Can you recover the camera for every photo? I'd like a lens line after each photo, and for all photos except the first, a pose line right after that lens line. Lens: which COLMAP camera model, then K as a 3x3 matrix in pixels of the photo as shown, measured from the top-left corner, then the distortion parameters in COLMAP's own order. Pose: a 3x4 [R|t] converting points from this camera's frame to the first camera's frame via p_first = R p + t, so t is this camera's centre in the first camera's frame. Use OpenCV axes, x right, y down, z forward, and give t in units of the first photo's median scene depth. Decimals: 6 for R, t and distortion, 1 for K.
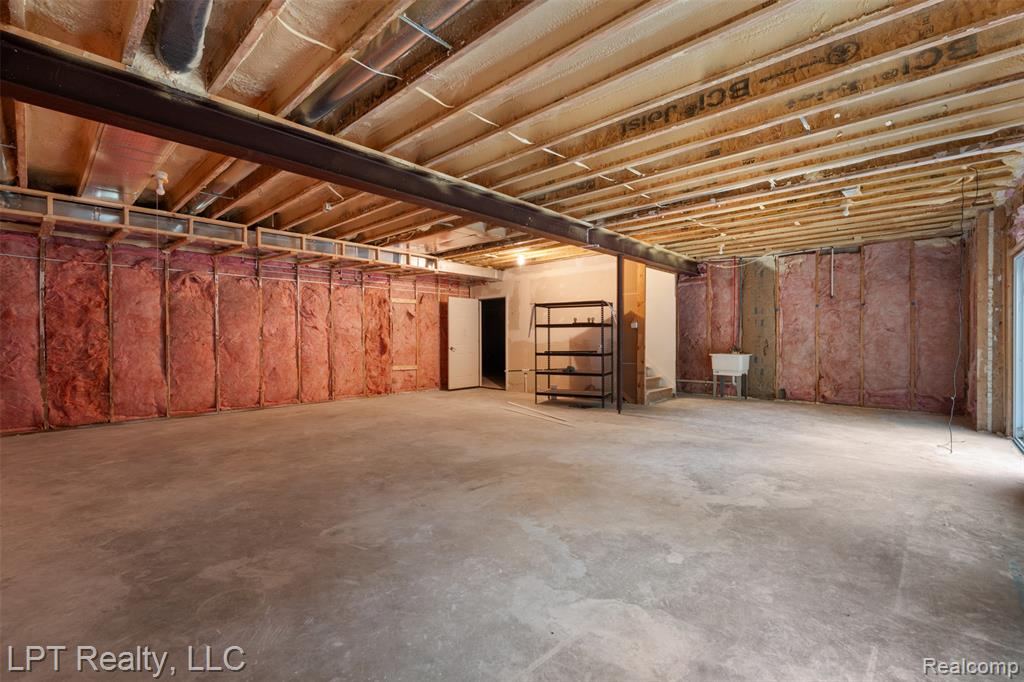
lens RADIAL K [[452.8, 0, 514.8], [0, 452.8, 342.5], [0, 0, 1]] dist [-0.001291, 0.000150]
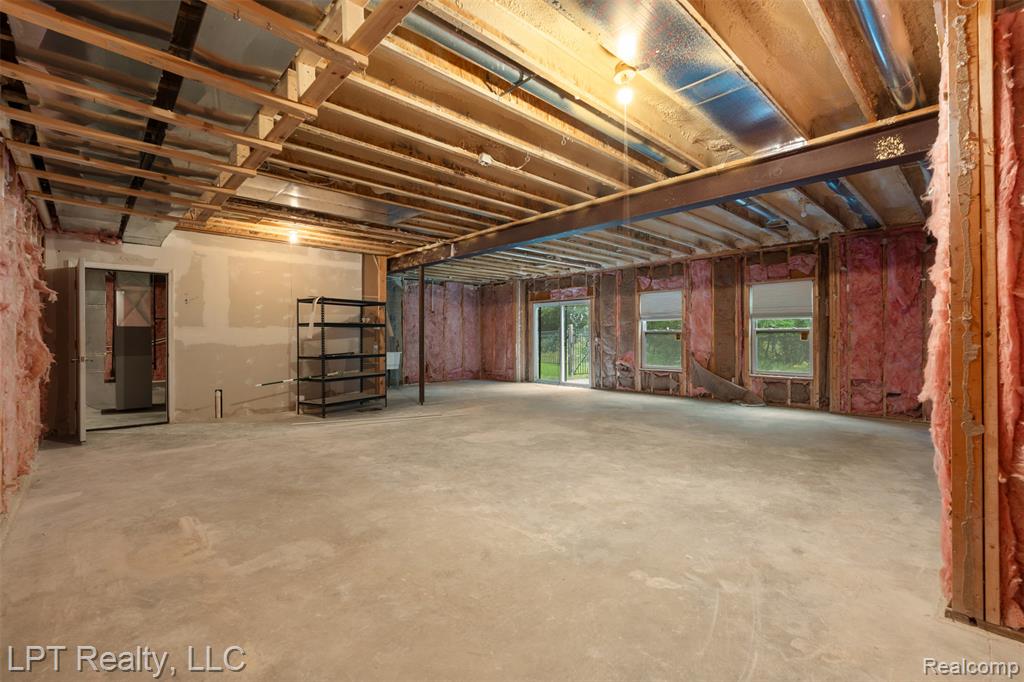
lens RADIAL K [[452.8, 0, 515.1], [0, 452.8, 337.0], [0, 0, 1]] dist [-0.001291, 0.000150]
pose [[0.051687, 0.004658, 0.998652, -0.914309], [0.014005, 0.999887, -0.005388, -0.004648], [-0.998565, 0.014265, 0.051616, 0.731771]]
